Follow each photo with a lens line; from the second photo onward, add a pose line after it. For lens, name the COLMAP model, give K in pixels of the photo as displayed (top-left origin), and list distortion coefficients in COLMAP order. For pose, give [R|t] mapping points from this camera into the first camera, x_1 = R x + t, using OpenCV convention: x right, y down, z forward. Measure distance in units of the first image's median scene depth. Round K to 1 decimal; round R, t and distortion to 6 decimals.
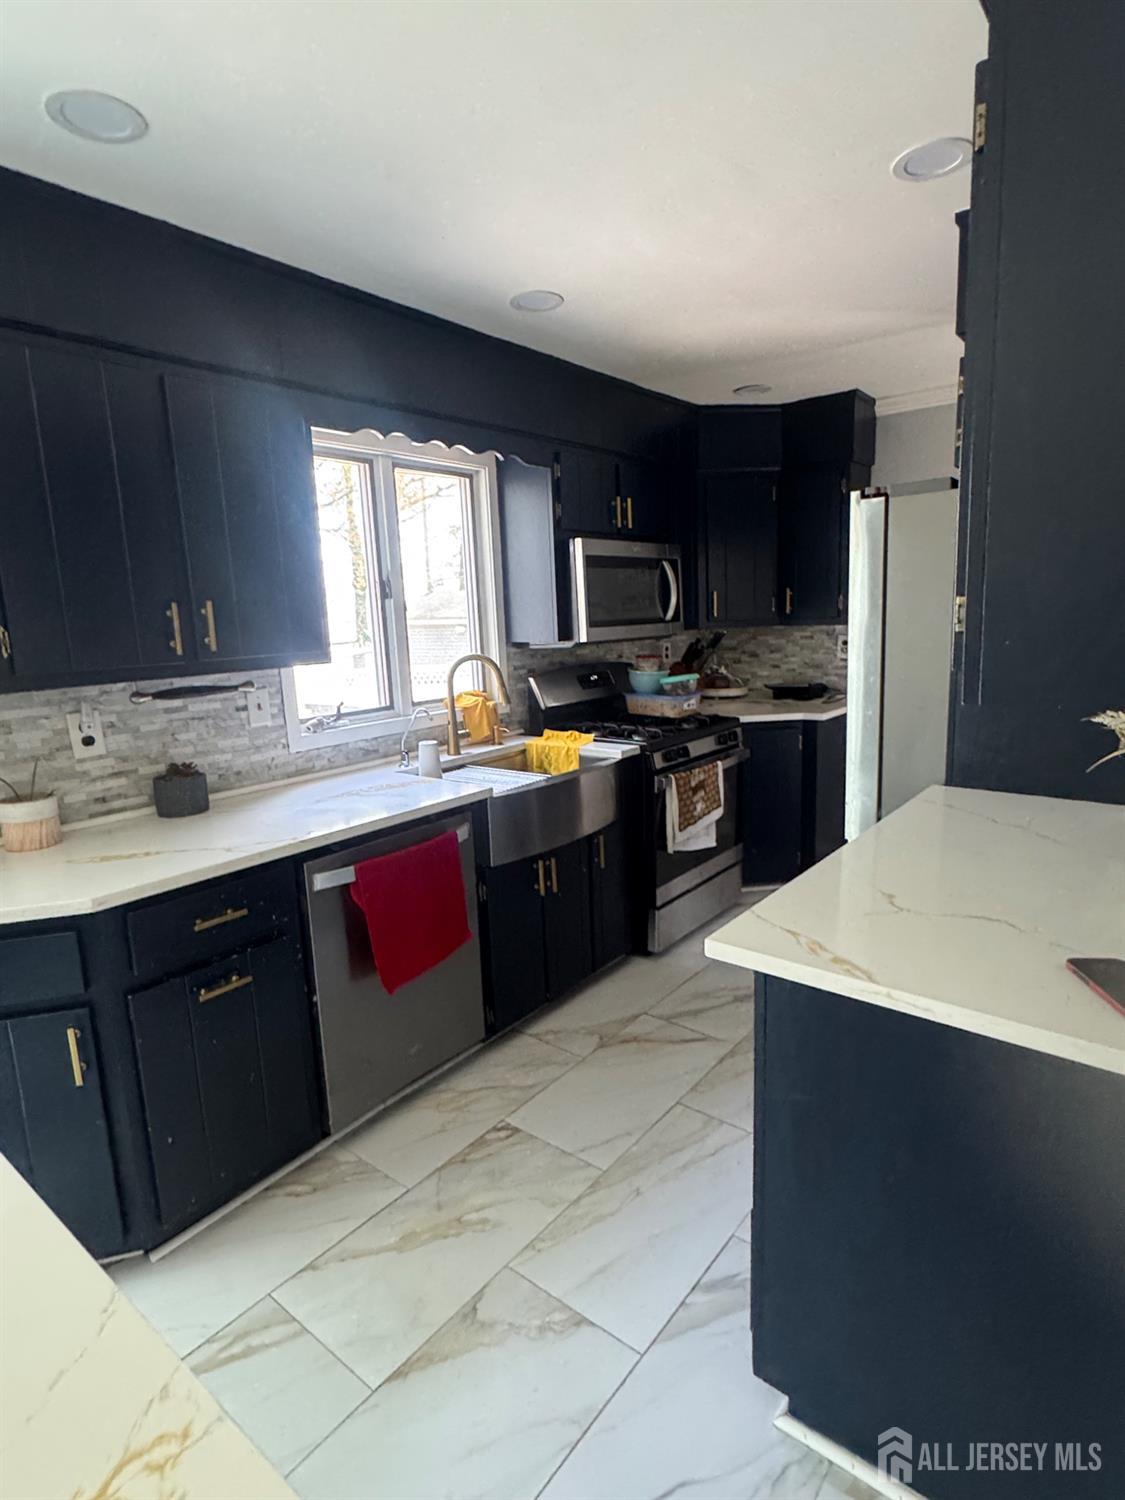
lens RADIAL K [[795.1, 0, 565.4], [0, 795.1, 749.8], [0, 0, 1]] dist [-0.003276, 0.000311]
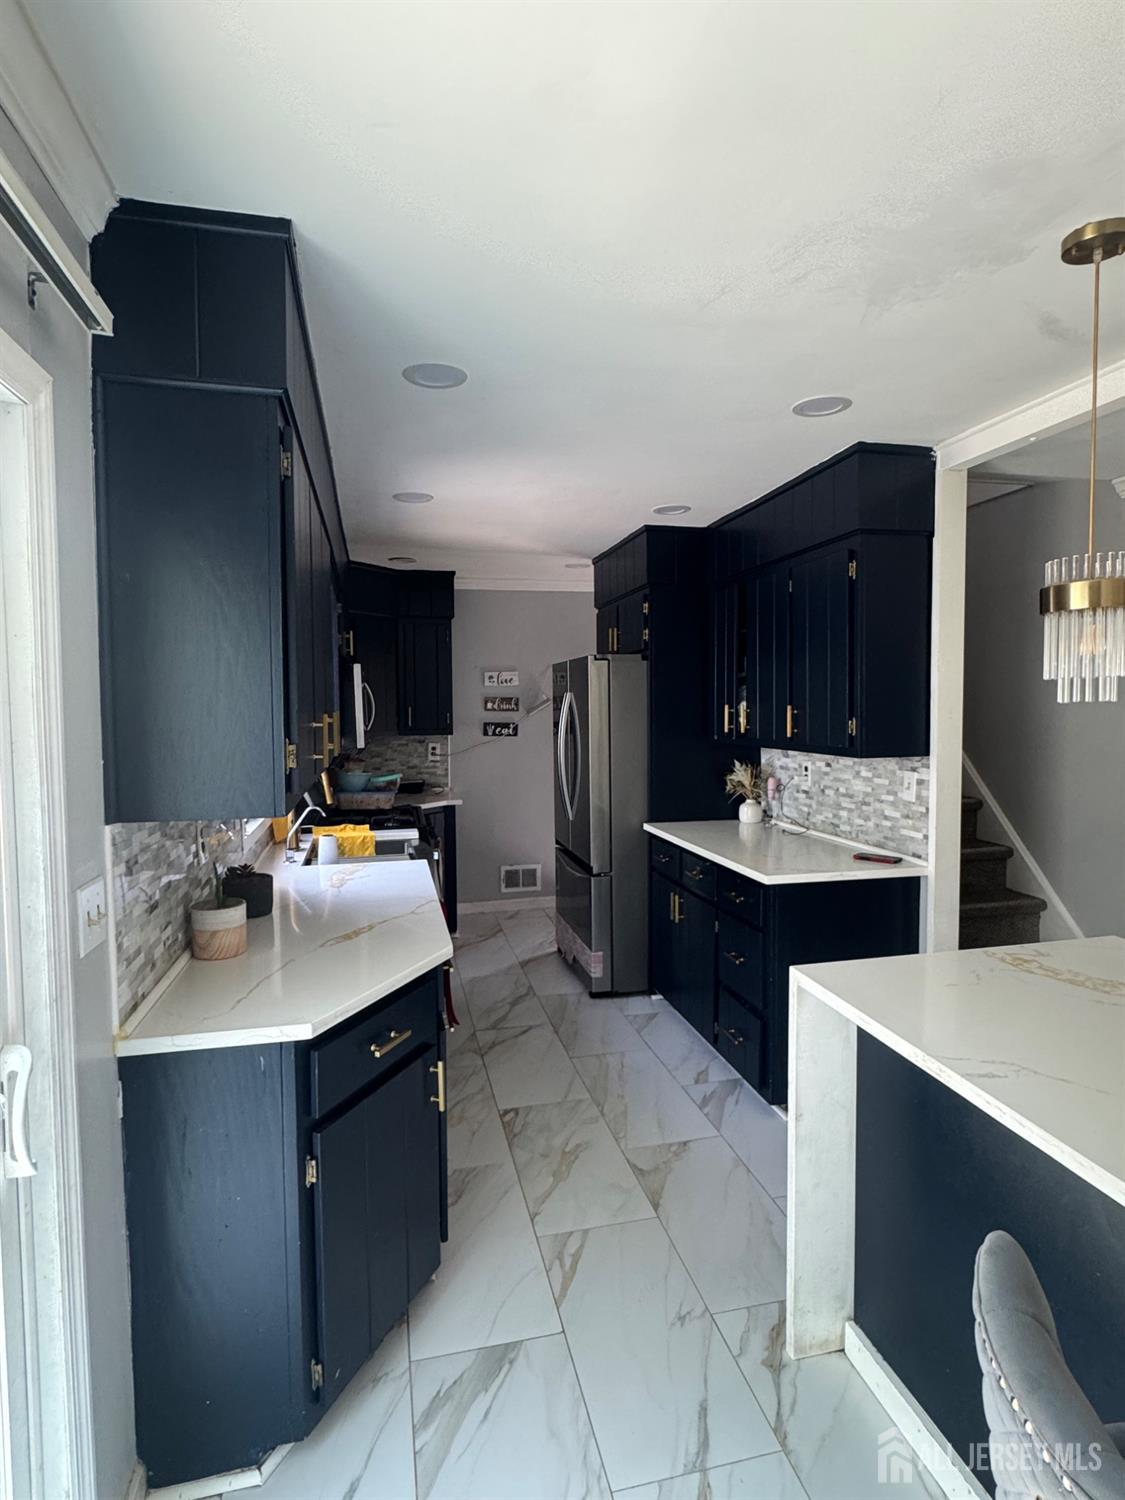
lens RADIAL K [[795.1, 0, 566.0], [0, 795.1, 745.5], [0, 0, 1]] dist [-0.003276, 0.000311]
pose [[0.618790, -0.009516, 0.785499, -1.006428], [0.124689, 0.988440, -0.086252, 0.003907], [-0.775597, 0.151315, 0.612824, 0.029418]]
